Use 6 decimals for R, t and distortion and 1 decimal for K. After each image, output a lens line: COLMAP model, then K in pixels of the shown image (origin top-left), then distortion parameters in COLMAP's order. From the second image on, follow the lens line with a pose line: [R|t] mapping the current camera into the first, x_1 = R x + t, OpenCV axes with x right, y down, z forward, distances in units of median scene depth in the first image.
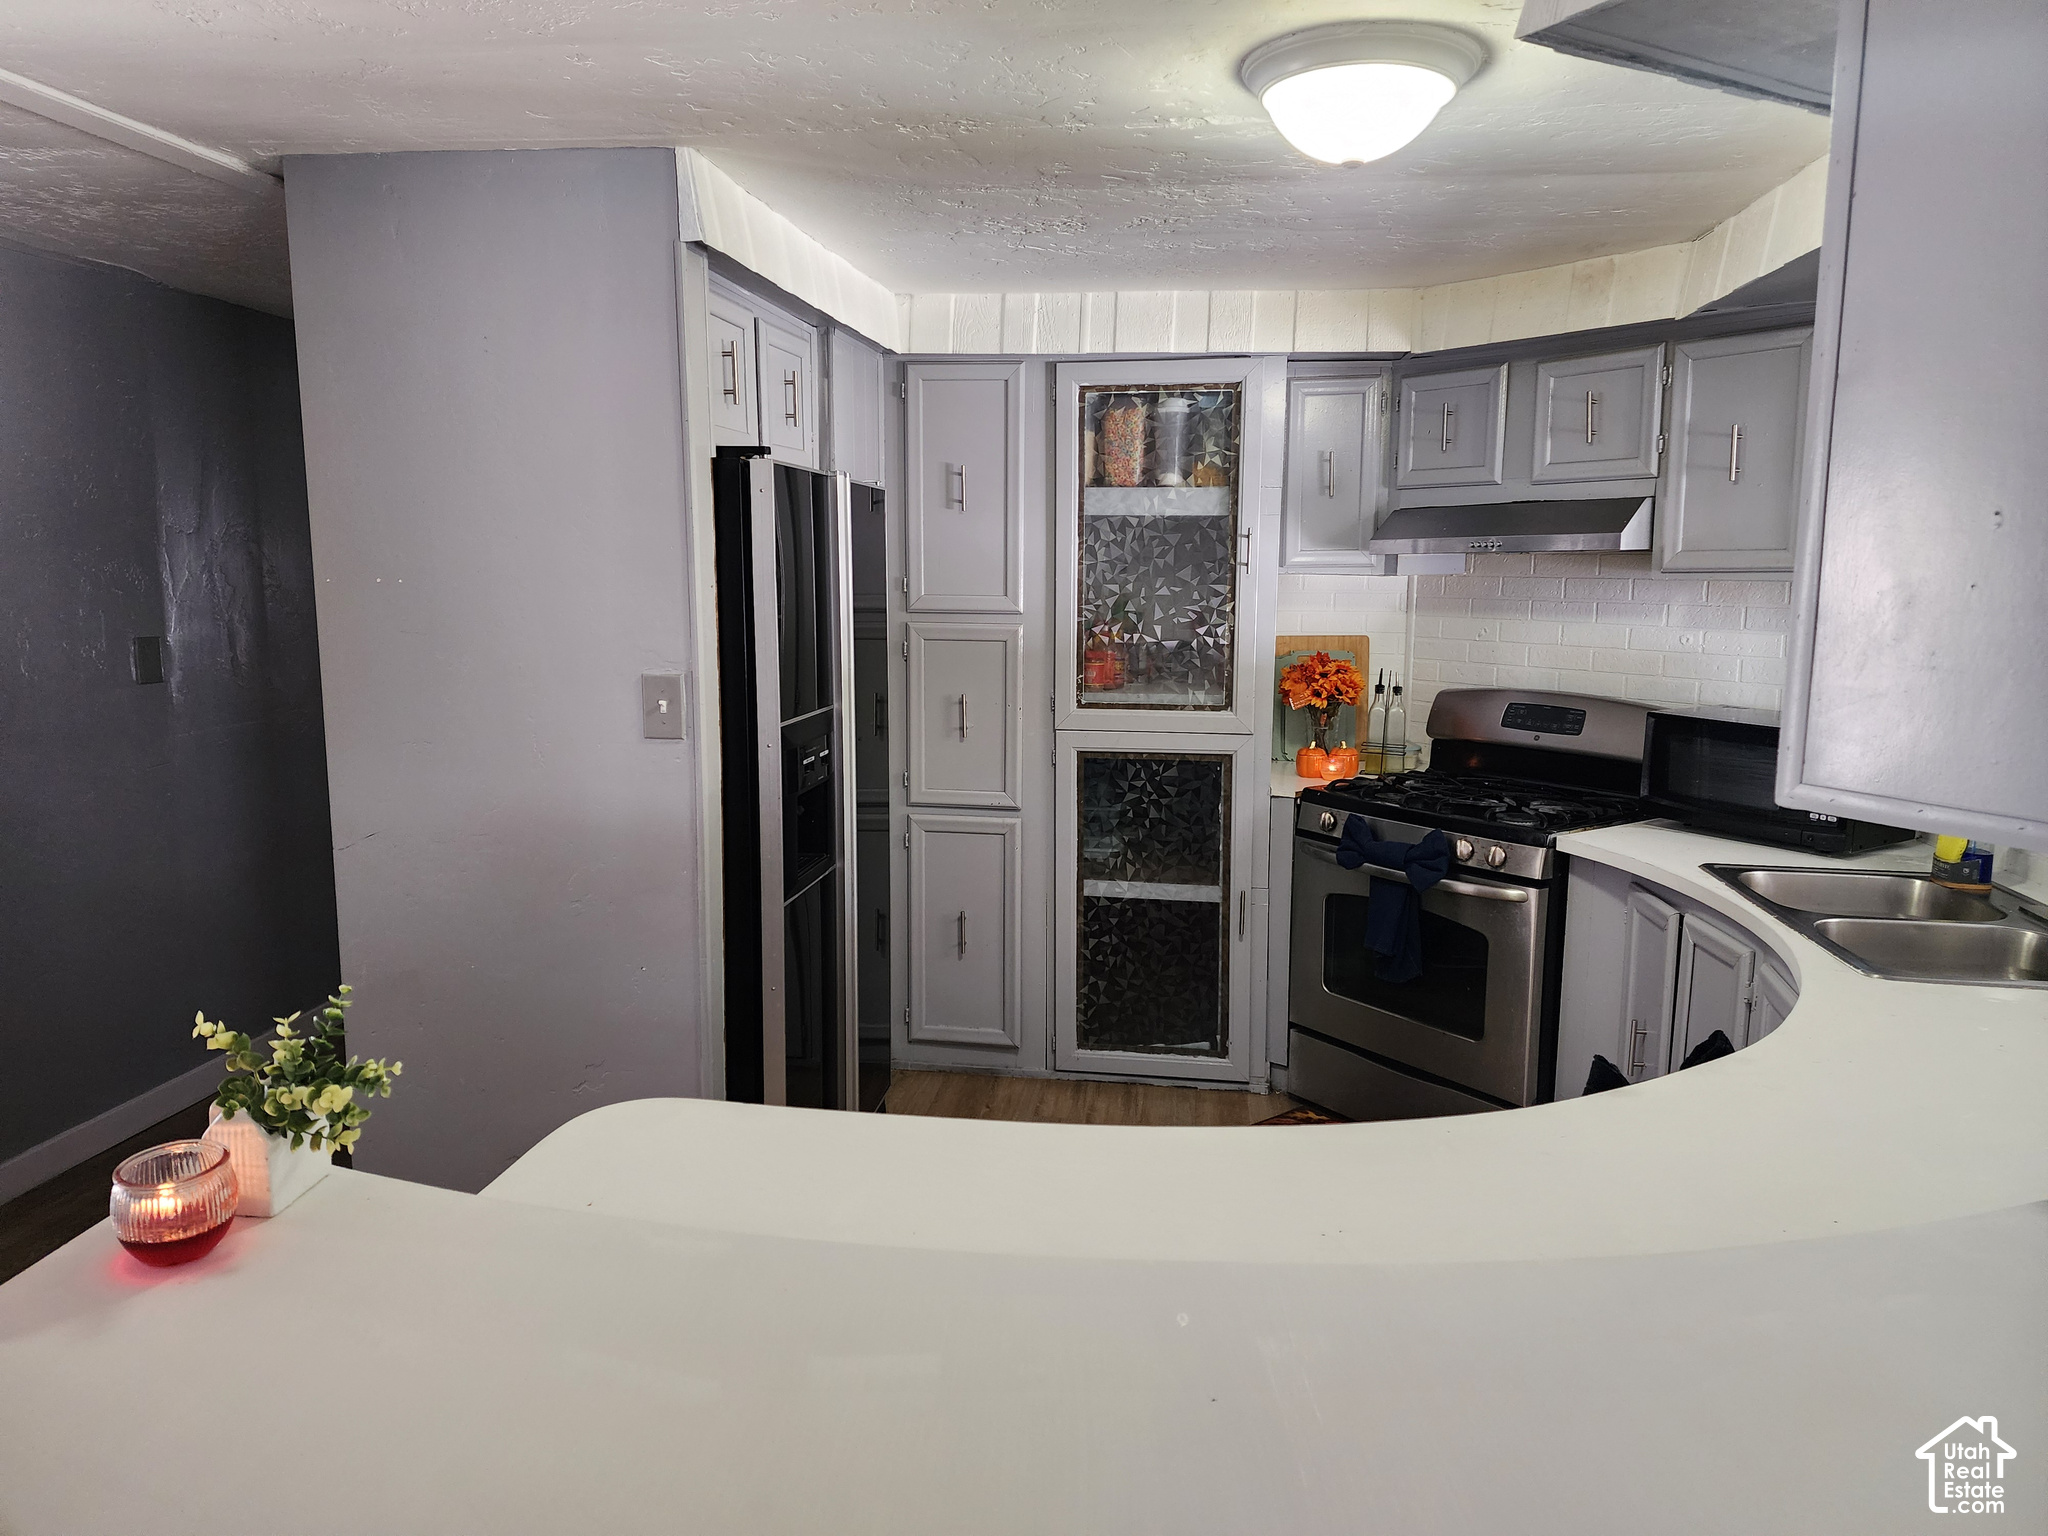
lens RADIAL K [[1380.0, 0, 1024.0], [0, 1380.0, 768.0], [0, 0, 1]] dist [0.107331, -0.151226]
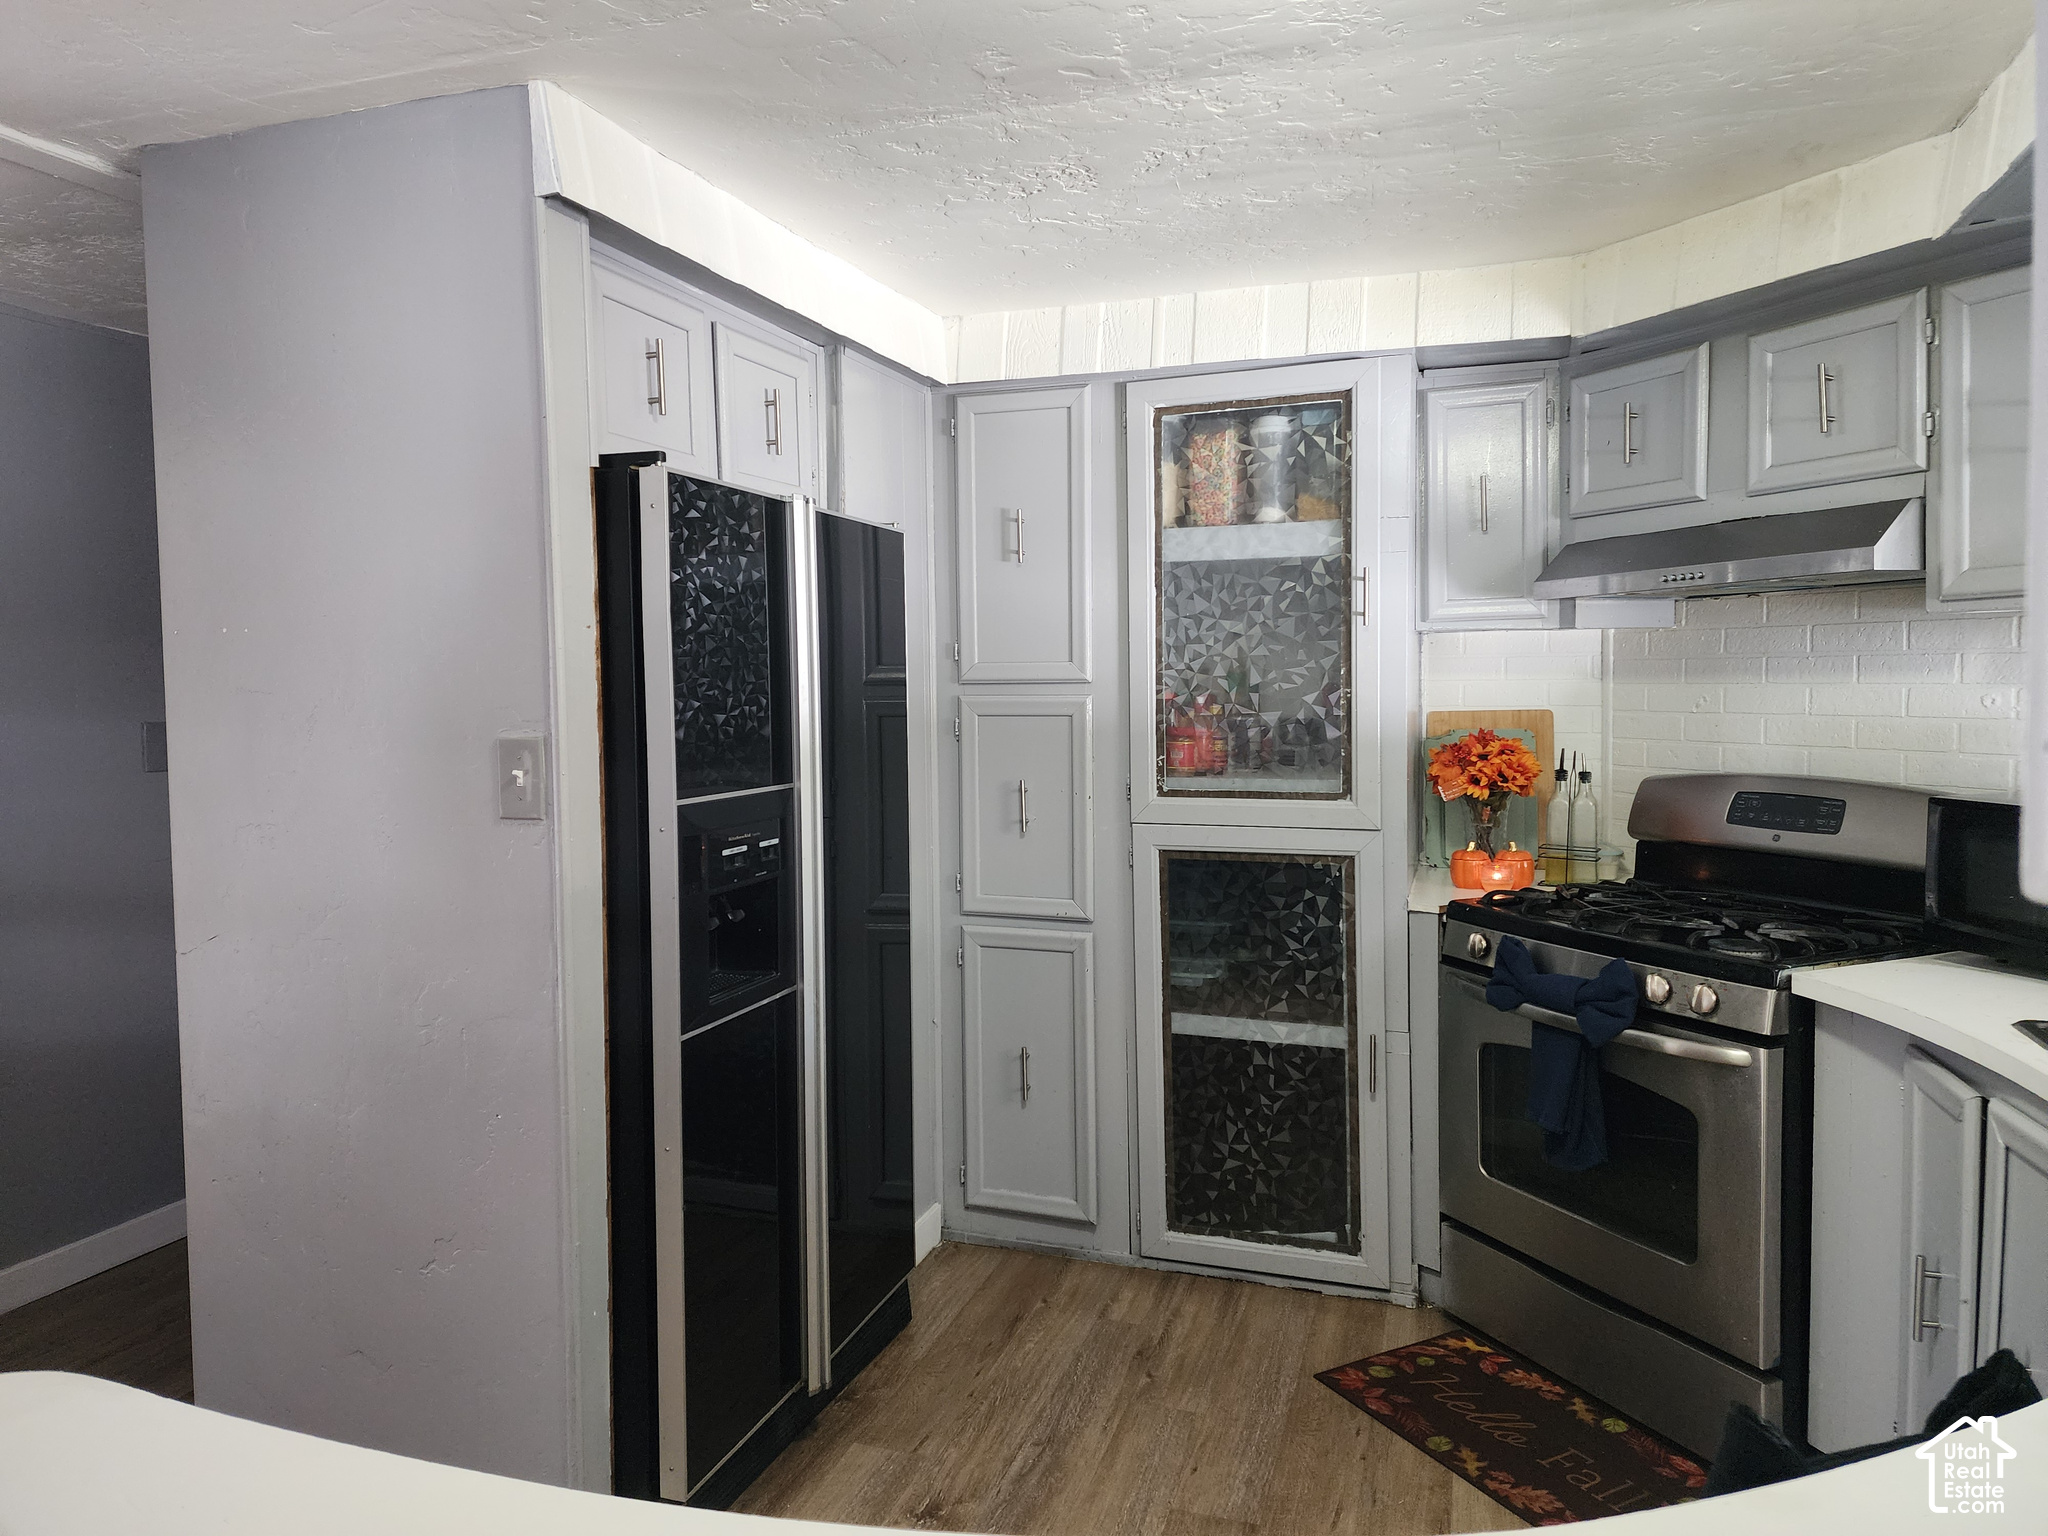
lens RADIAL K [[1367.8, 0, 1024.4], [0, 1367.8, 753.1], [0, 0, 1]] dist [0.067081, -0.066017]
pose [[0.981262, -0.006424, -0.192571, 0.119022], [-0.012348, 0.995293, -0.096123, 0.009245], [0.192282, 0.096699, 0.976564, 0.204244]]
